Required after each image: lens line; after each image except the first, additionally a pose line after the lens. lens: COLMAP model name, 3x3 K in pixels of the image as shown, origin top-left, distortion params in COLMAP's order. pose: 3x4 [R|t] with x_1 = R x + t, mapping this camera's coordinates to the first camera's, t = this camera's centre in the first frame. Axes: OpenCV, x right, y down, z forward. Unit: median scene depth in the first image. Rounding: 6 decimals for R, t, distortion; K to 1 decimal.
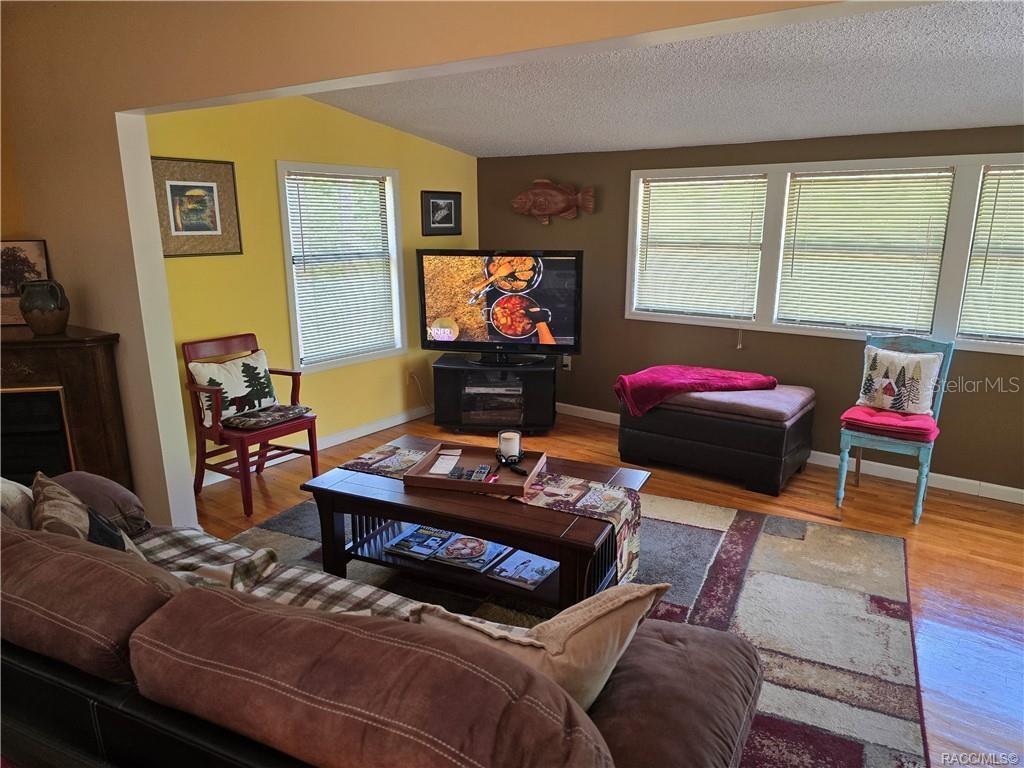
lens RADIAL K [[685.2, 0, 517.7], [0, 685.2, 383.8], [0, 0, 1]] dist [0.065728, -0.055381]
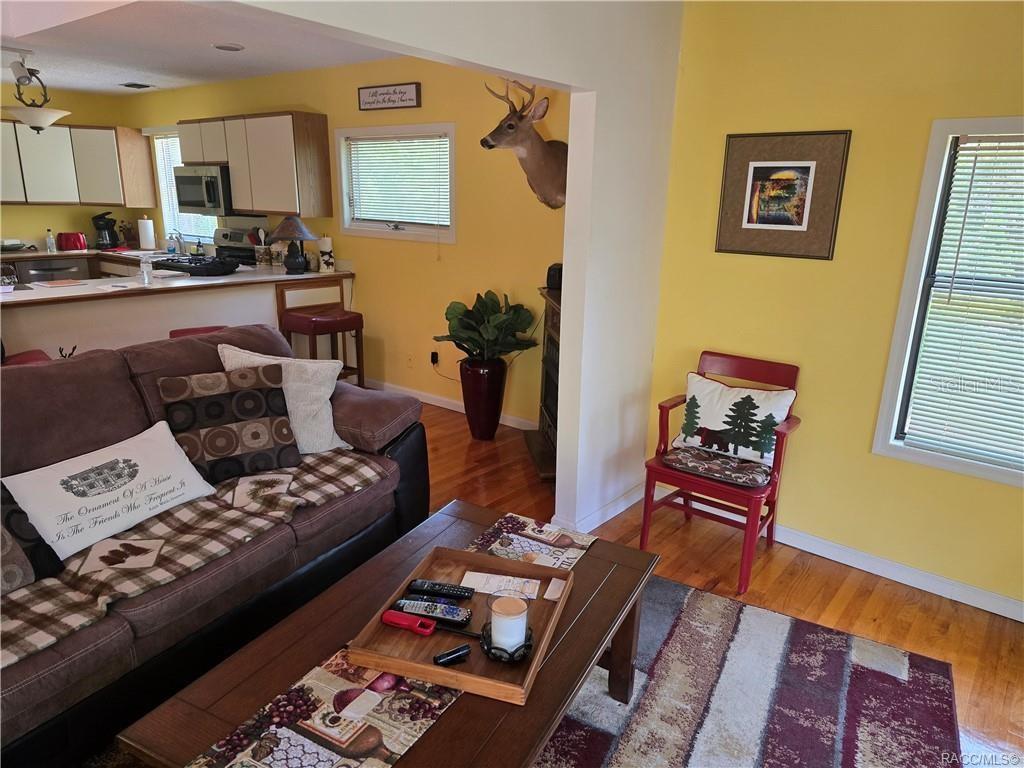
lens RADIAL K [[685.2, 0, 519.0], [0, 685.2, 382.3], [0, 0, 1]] dist [0.065728, -0.055381]
pose [[-0.031985, 0.258324, -0.965529, 0.365104], [-0.273498, 0.926891, 0.257046, -0.178148], [0.961341, 0.272292, 0.041005, 0.744715]]
